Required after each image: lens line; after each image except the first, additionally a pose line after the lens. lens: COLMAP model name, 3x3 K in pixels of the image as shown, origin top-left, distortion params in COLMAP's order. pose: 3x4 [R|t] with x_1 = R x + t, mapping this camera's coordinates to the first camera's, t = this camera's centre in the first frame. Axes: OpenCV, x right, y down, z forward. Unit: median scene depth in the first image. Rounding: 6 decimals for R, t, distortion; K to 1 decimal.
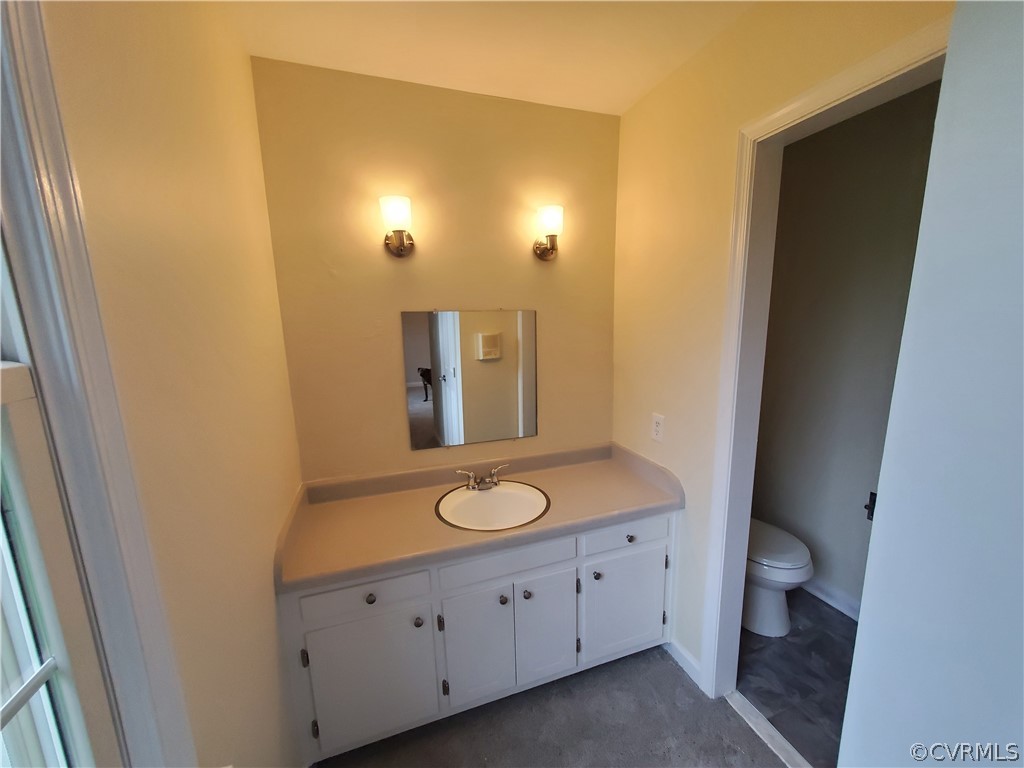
lens RADIAL K [[404.6, 0, 521.0], [0, 404.6, 394.2], [0, 0, 1]] dist [0.011467, -0.000458]
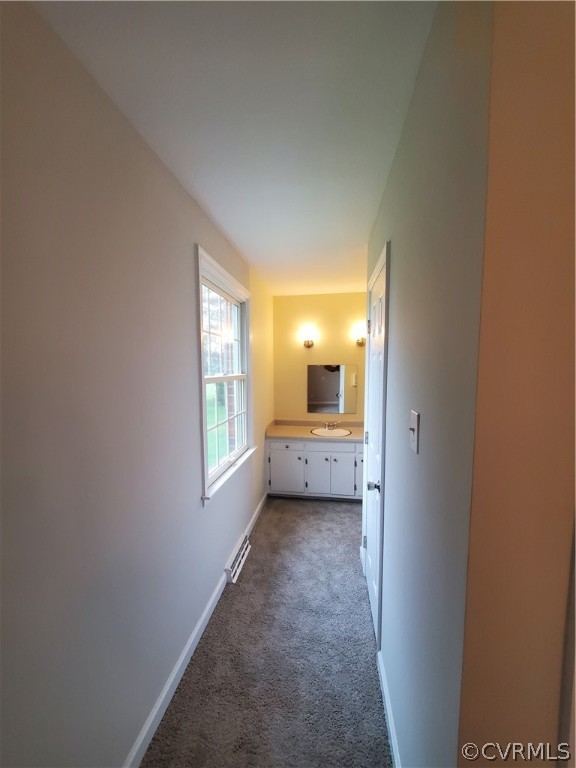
lens RADIAL K [[303.4, 0, 286.6], [0, 303.4, 385.4], [0, 0, 1]] dist [0.011467, -0.000458]
pose [[0.884053, 0.052973, -0.464375, 0.710467], [-0.103835, 0.990987, -0.084630, 0.178390], [0.455706, 0.123035, 0.881586, -1.201573]]
